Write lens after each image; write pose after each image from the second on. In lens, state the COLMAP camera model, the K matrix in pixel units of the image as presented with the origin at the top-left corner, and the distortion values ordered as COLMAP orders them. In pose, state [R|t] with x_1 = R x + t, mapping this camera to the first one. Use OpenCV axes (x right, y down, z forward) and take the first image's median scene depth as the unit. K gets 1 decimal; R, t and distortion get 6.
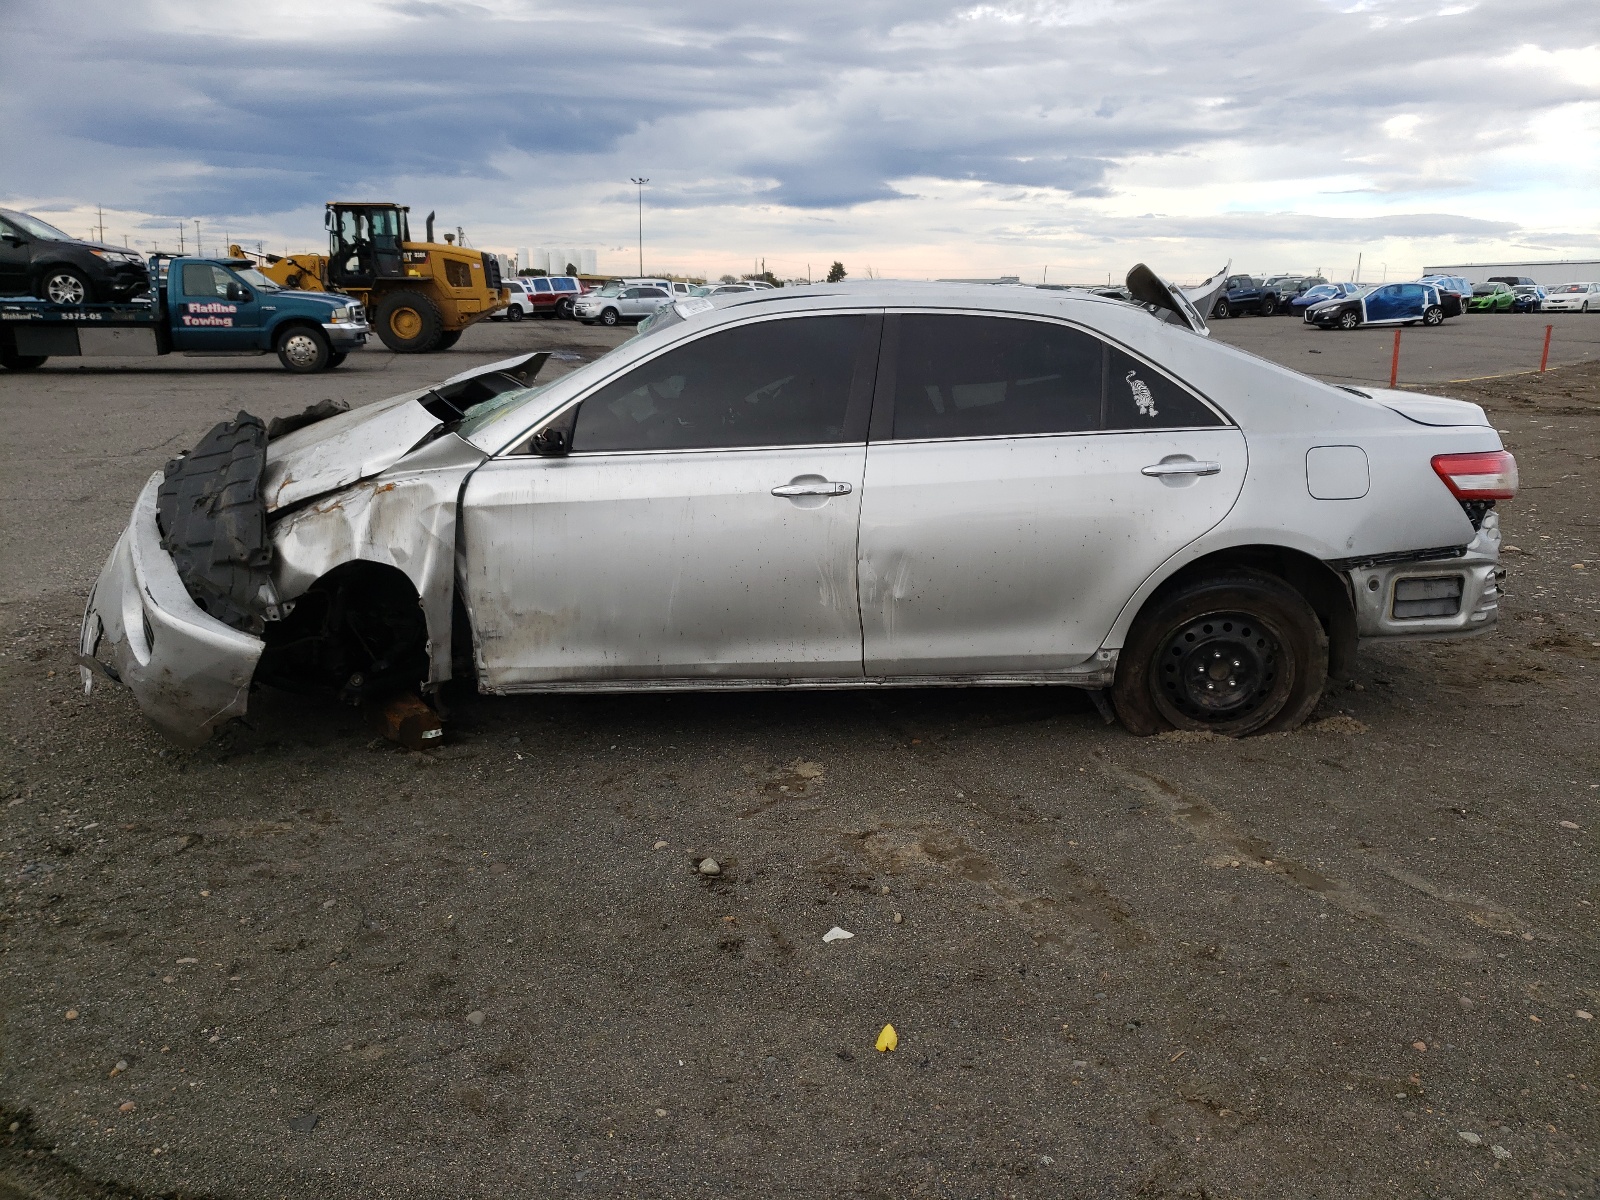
lens RADIAL K [[1177.8, 0, 800.0], [0, 1177.8, 600.0], [0, 0, 1]] dist [-0.053444, 0.091737]
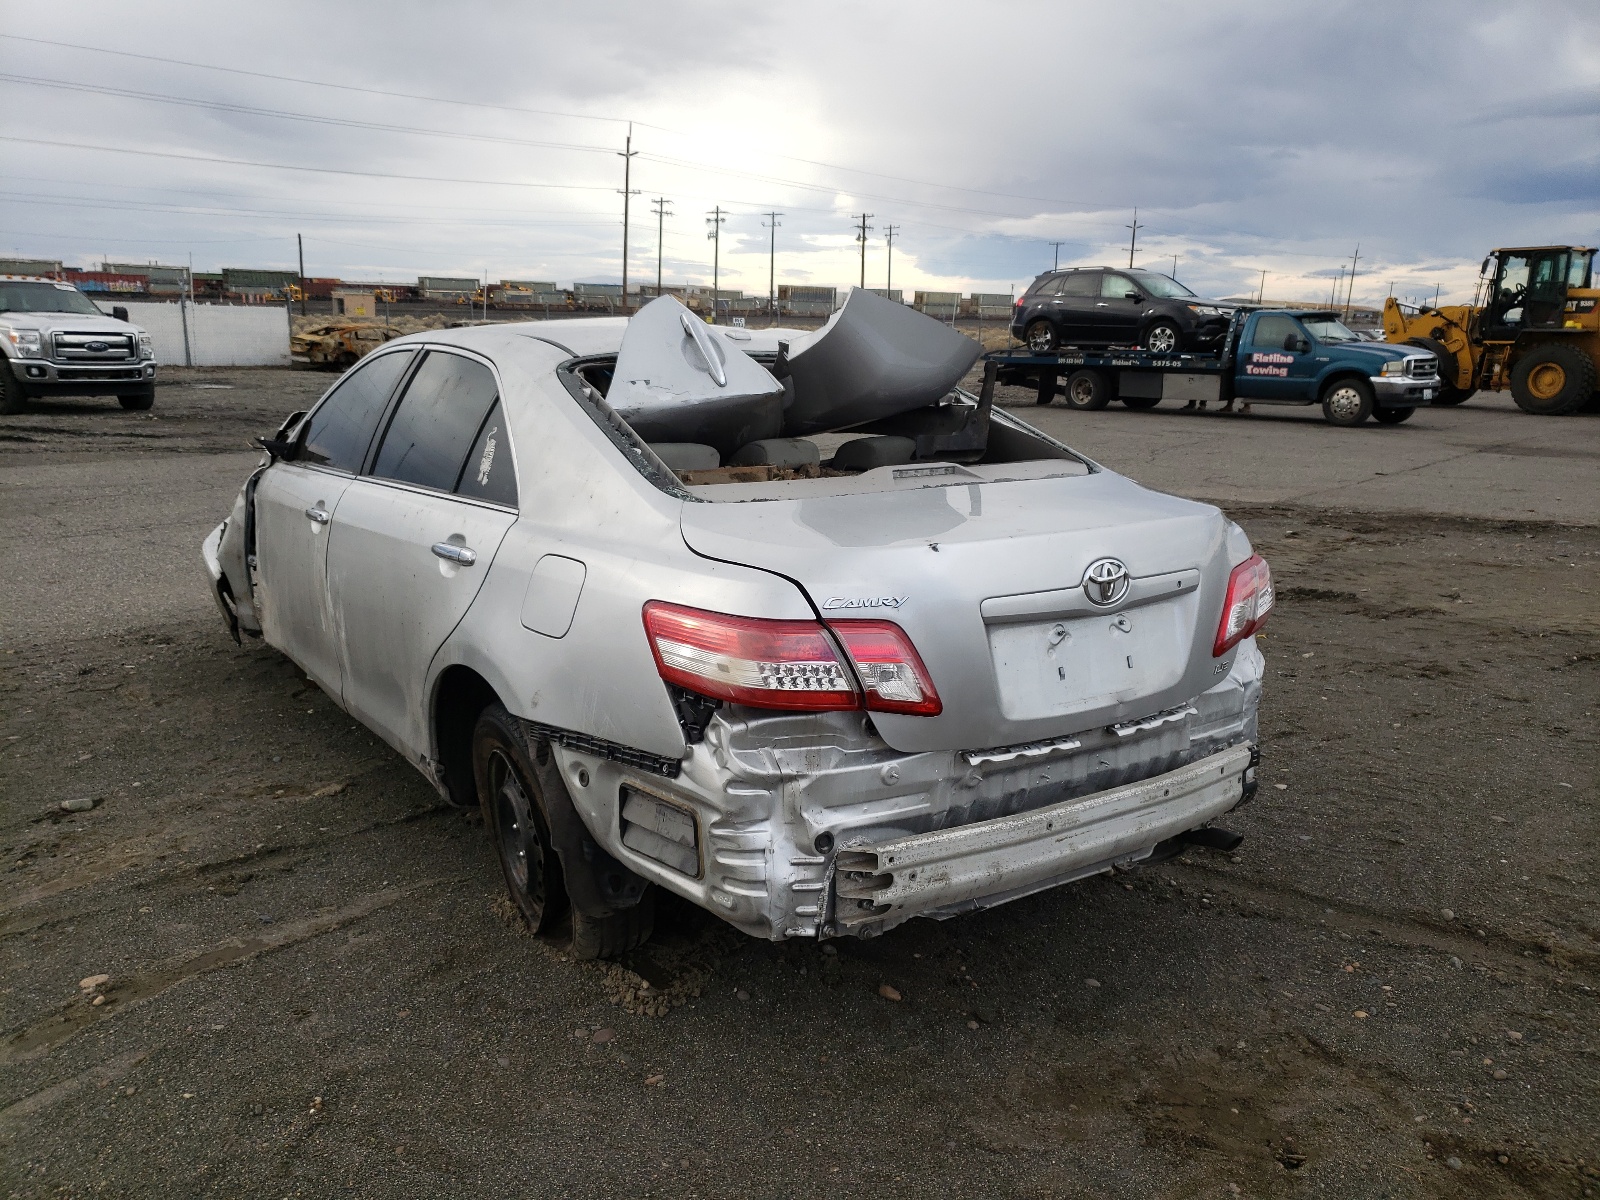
lens RADIAL K [[1177.8, 0, 800.0], [0, 1177.8, 600.0], [0, 0, 1]] dist [-0.053444, 0.091737]
pose [[0.596219, 0.181017, -0.782148, 0.095207], [-0.214209, 0.974798, 0.062314, -0.015826], [0.773717, 0.130390, 0.619968, 0.061518]]
